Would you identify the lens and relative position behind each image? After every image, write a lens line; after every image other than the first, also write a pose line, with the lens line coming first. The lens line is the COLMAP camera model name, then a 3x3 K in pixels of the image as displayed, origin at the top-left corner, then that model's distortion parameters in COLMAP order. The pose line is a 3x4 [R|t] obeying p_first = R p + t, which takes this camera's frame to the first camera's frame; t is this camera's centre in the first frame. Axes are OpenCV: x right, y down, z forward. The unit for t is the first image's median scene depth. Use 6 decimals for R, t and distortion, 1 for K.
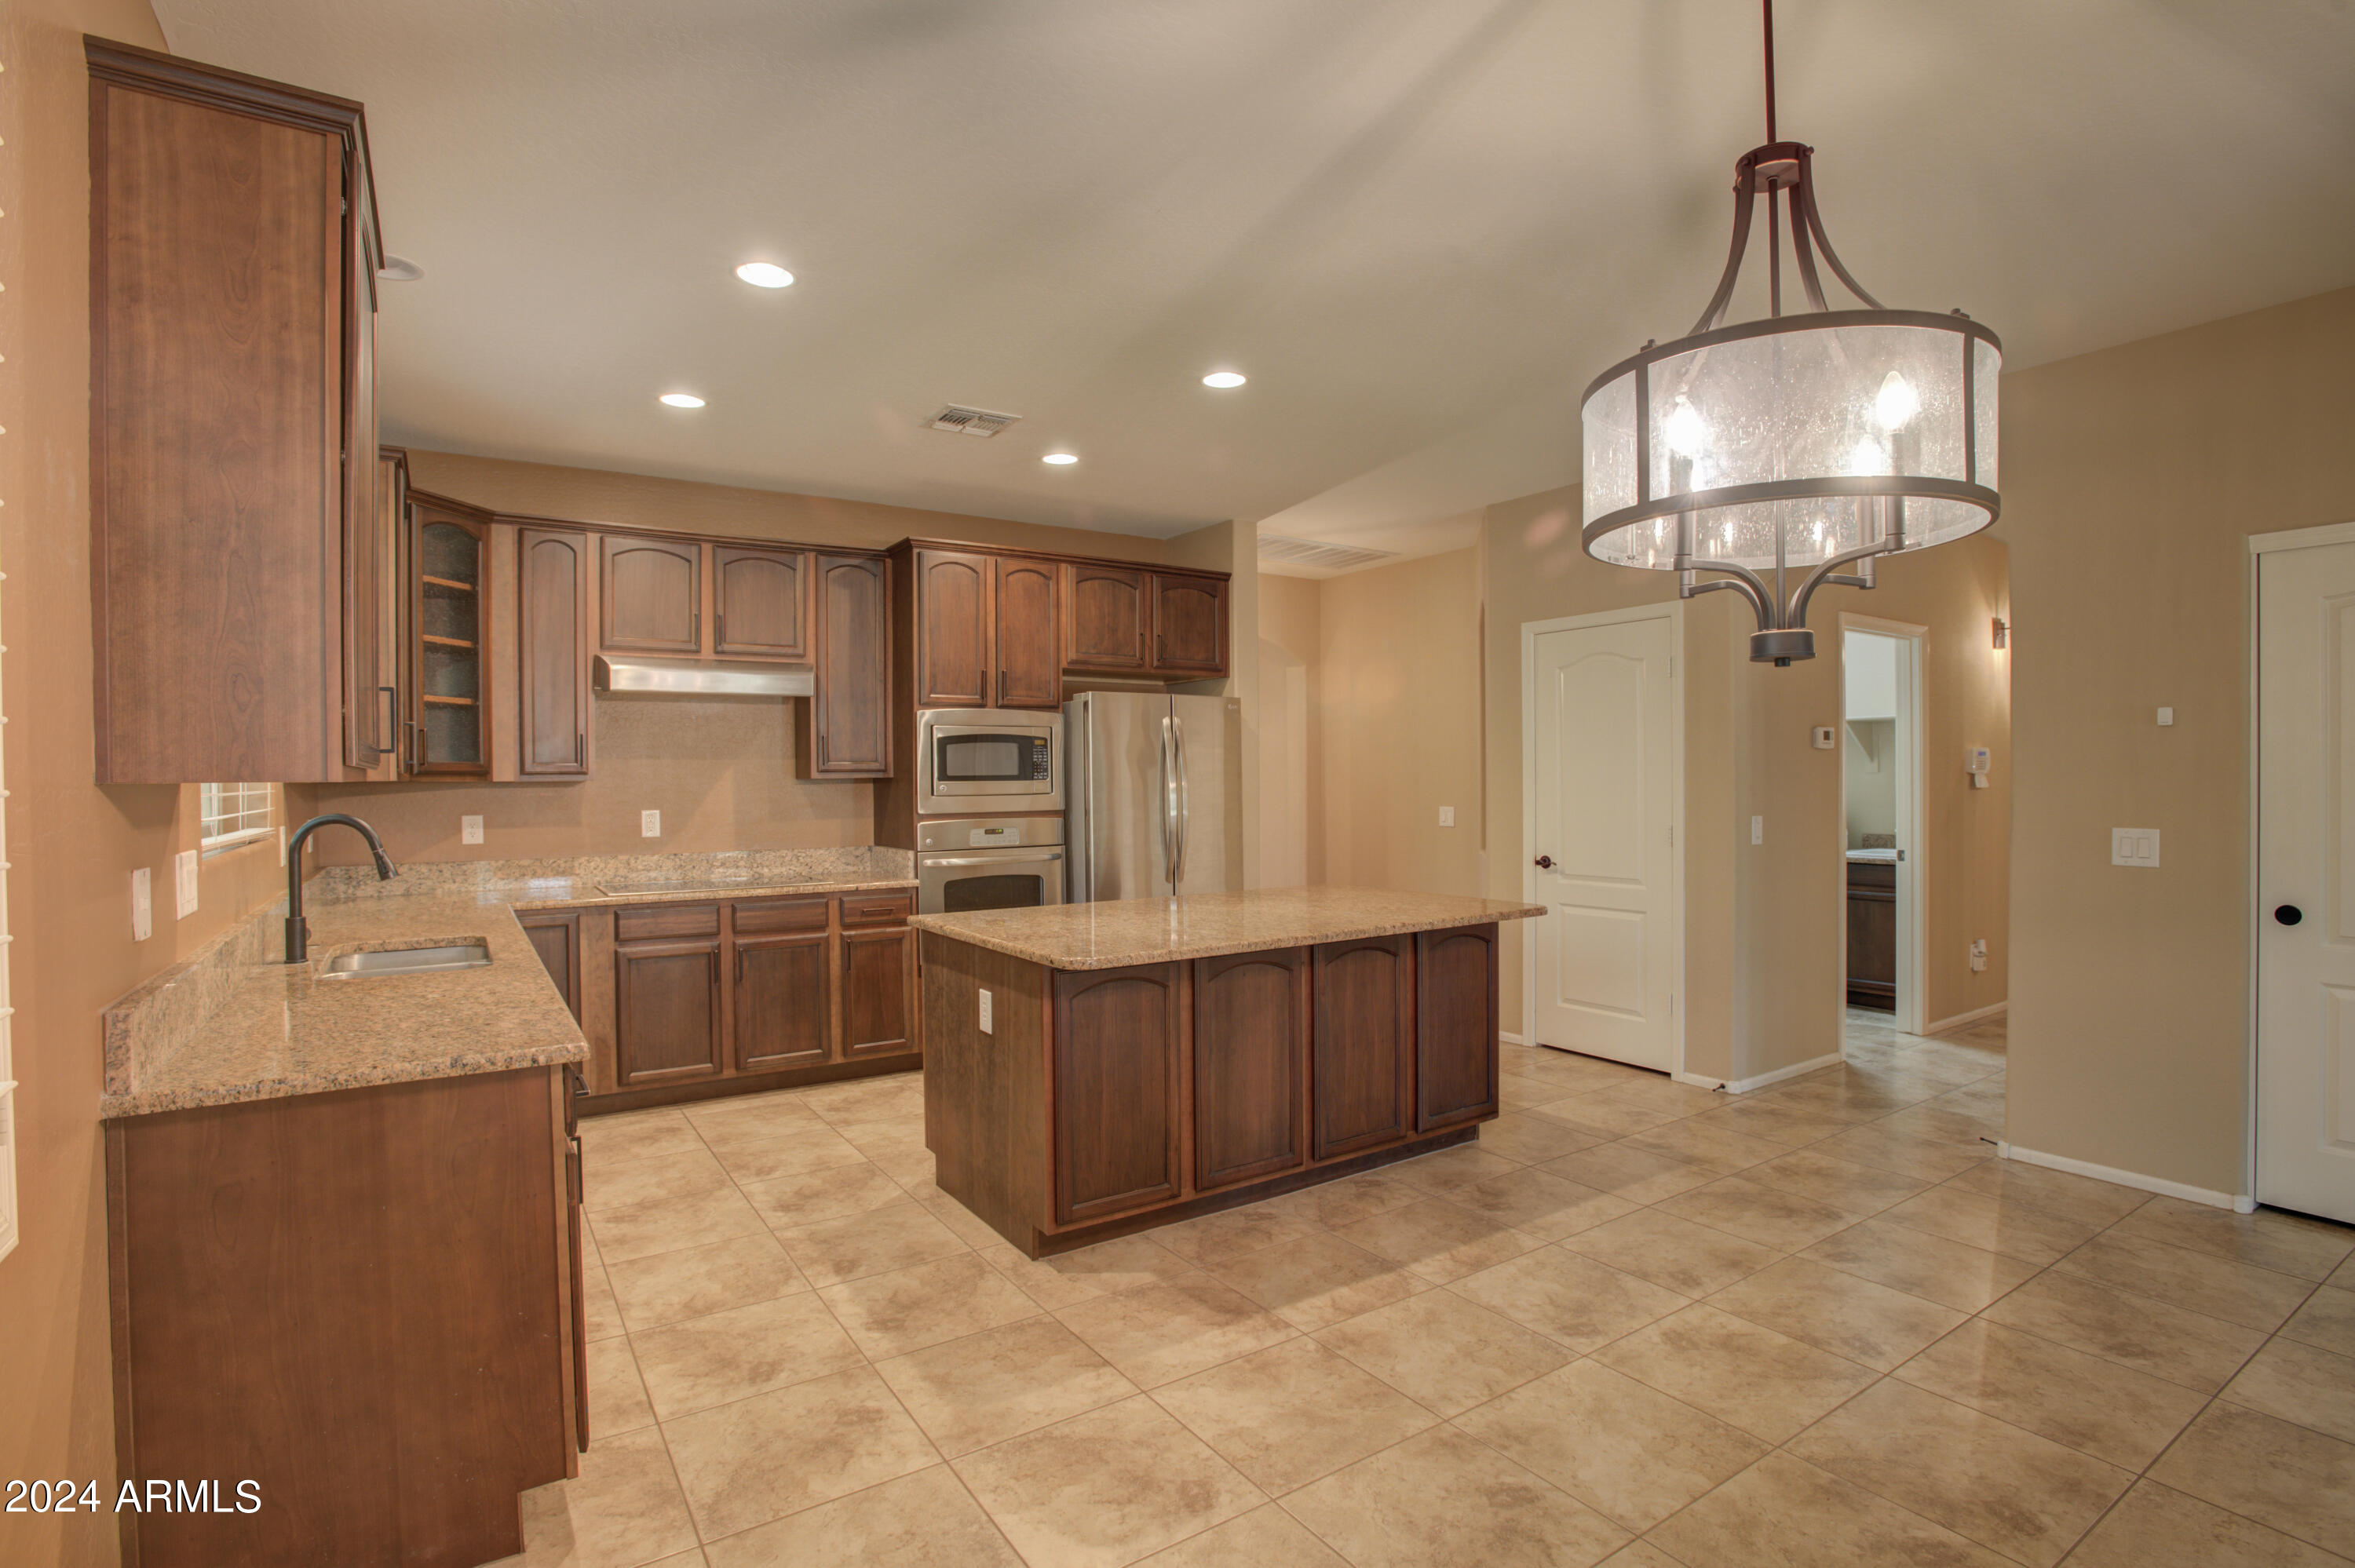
lens RADIAL K [[1132.2, 0, 1181.0], [0, 1132.2, 790.7], [0, 0, 1]] dist [-0.047278, 0.003664]
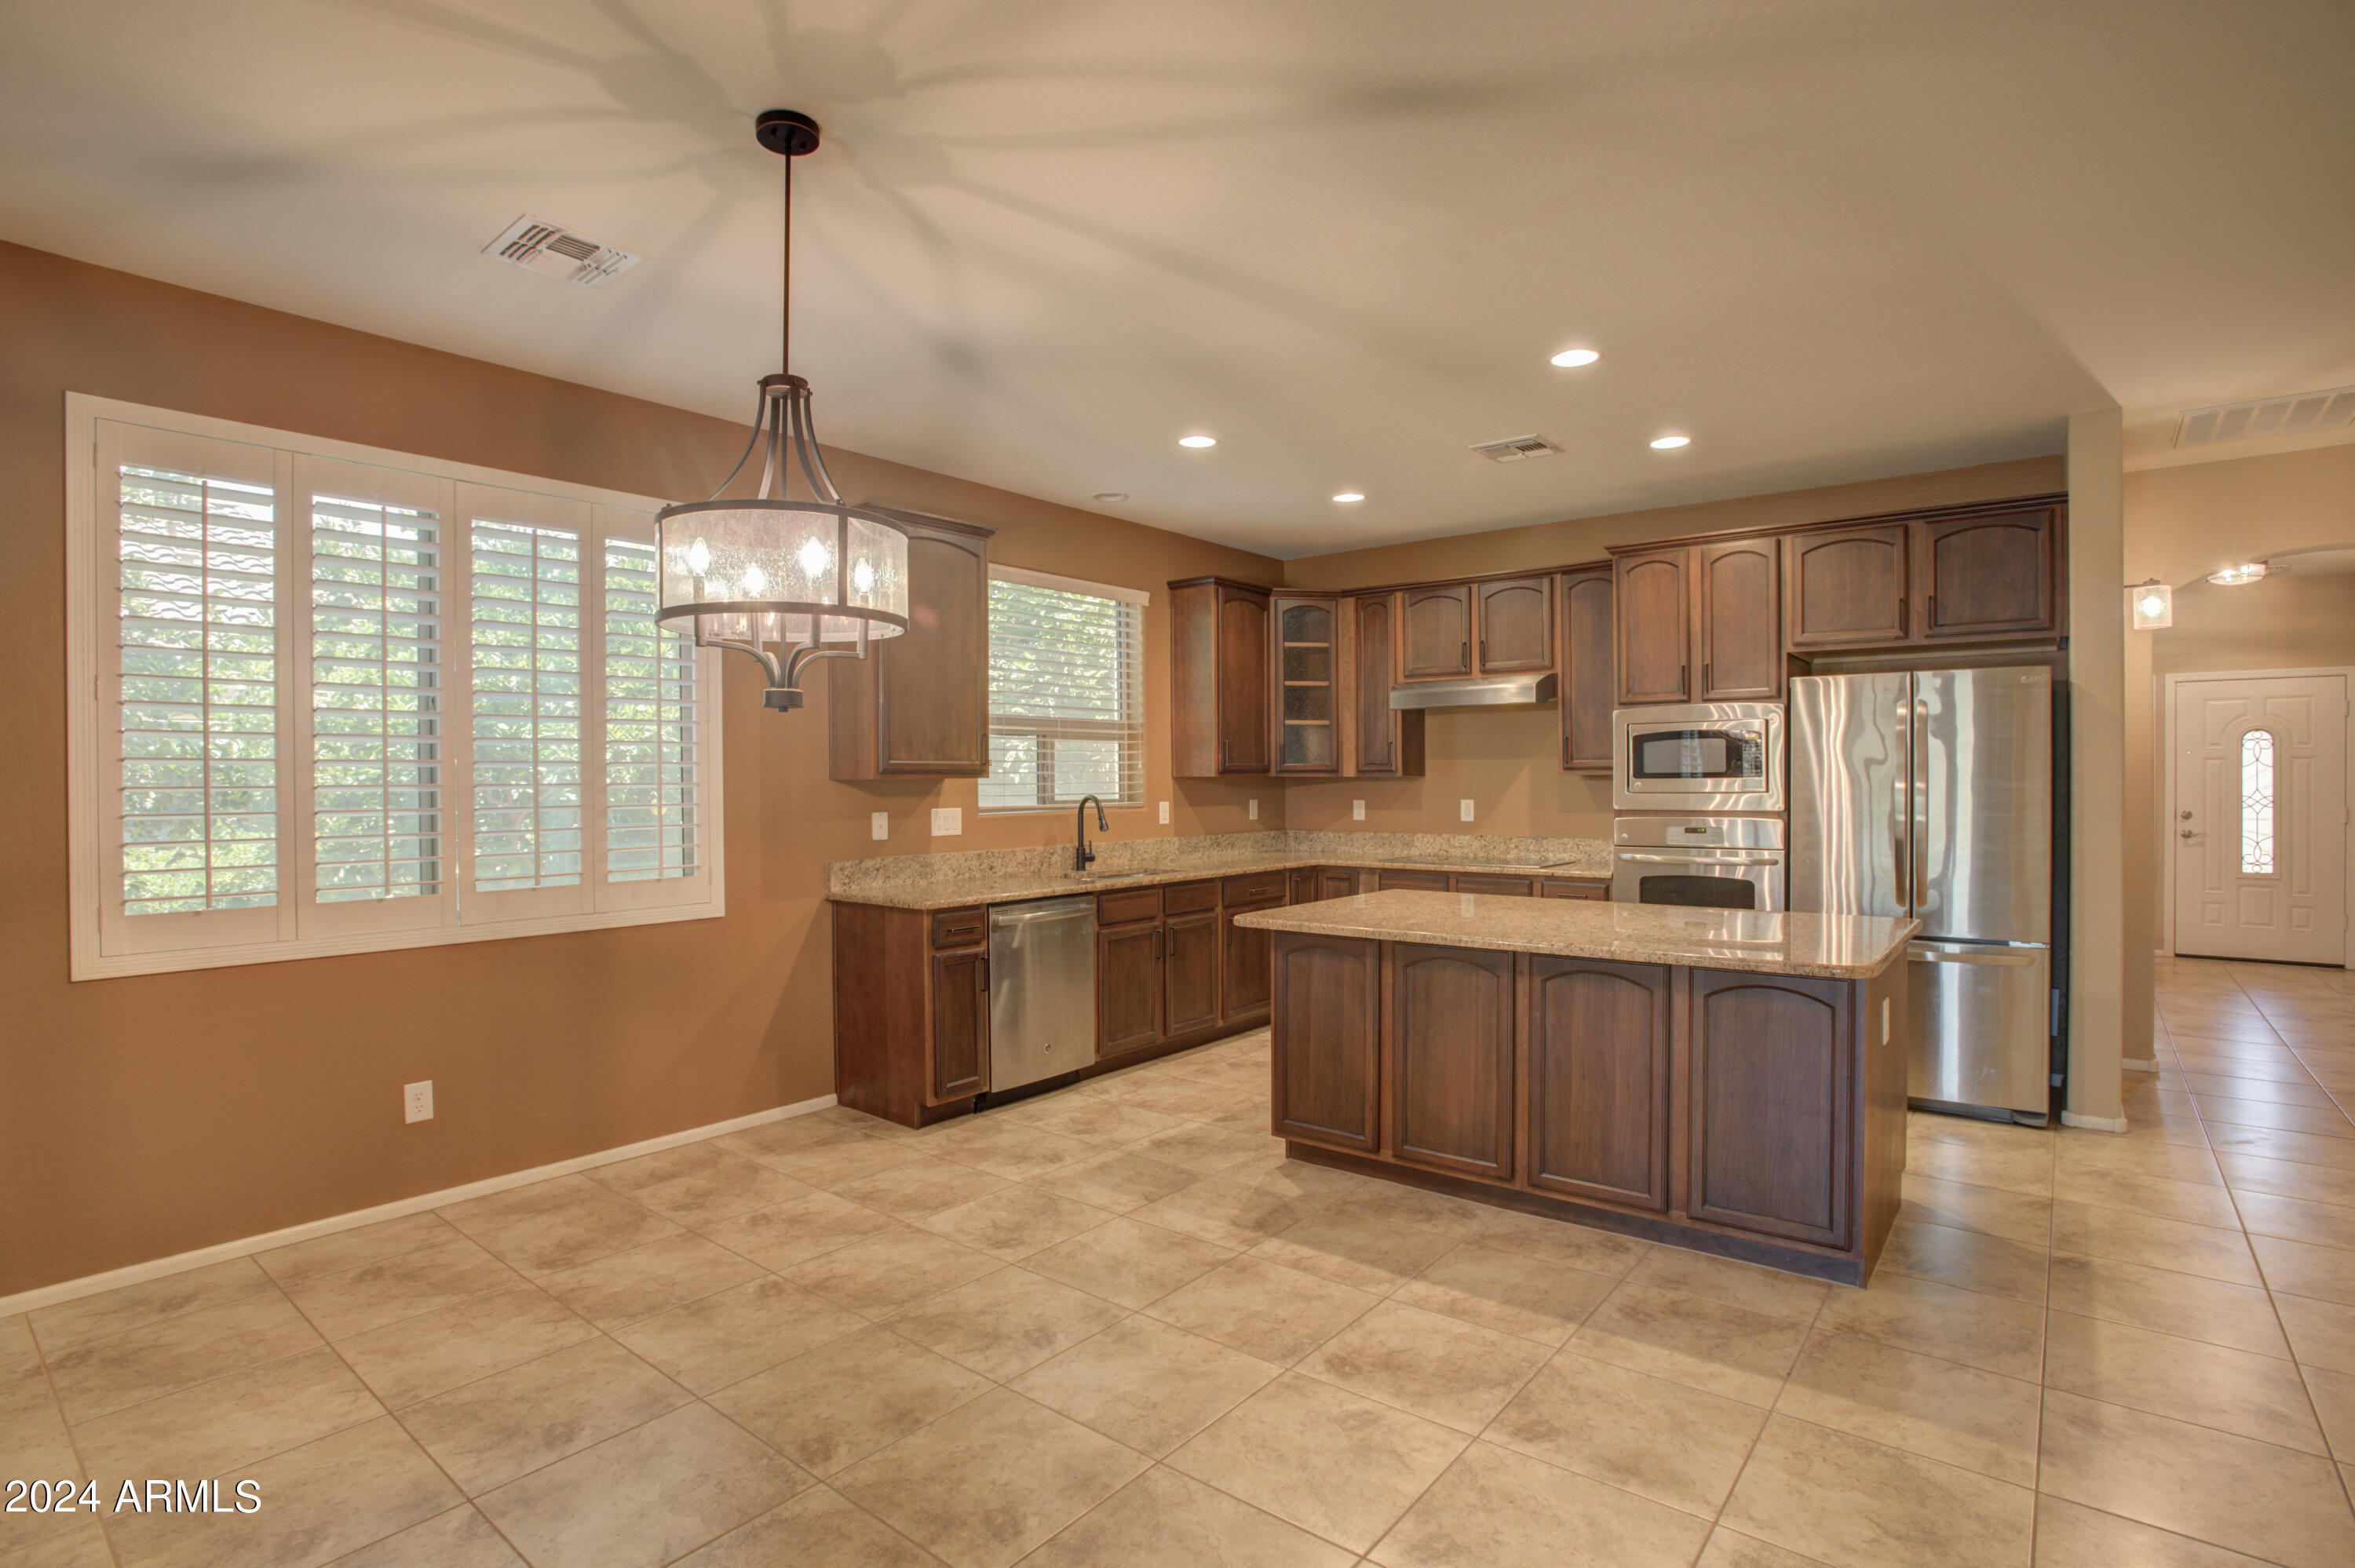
lens RADIAL K [[1132.2, 0, 1184.3], [0, 1132.2, 784.9], [0, 0, 1]] dist [-0.047278, 0.003664]
pose [[0.309588, 0.010301, -0.950815, 1.064279], [-0.008162, 0.999933, 0.008175, -0.012394], [0.950836, 0.005229, 0.309651, 0.507068]]
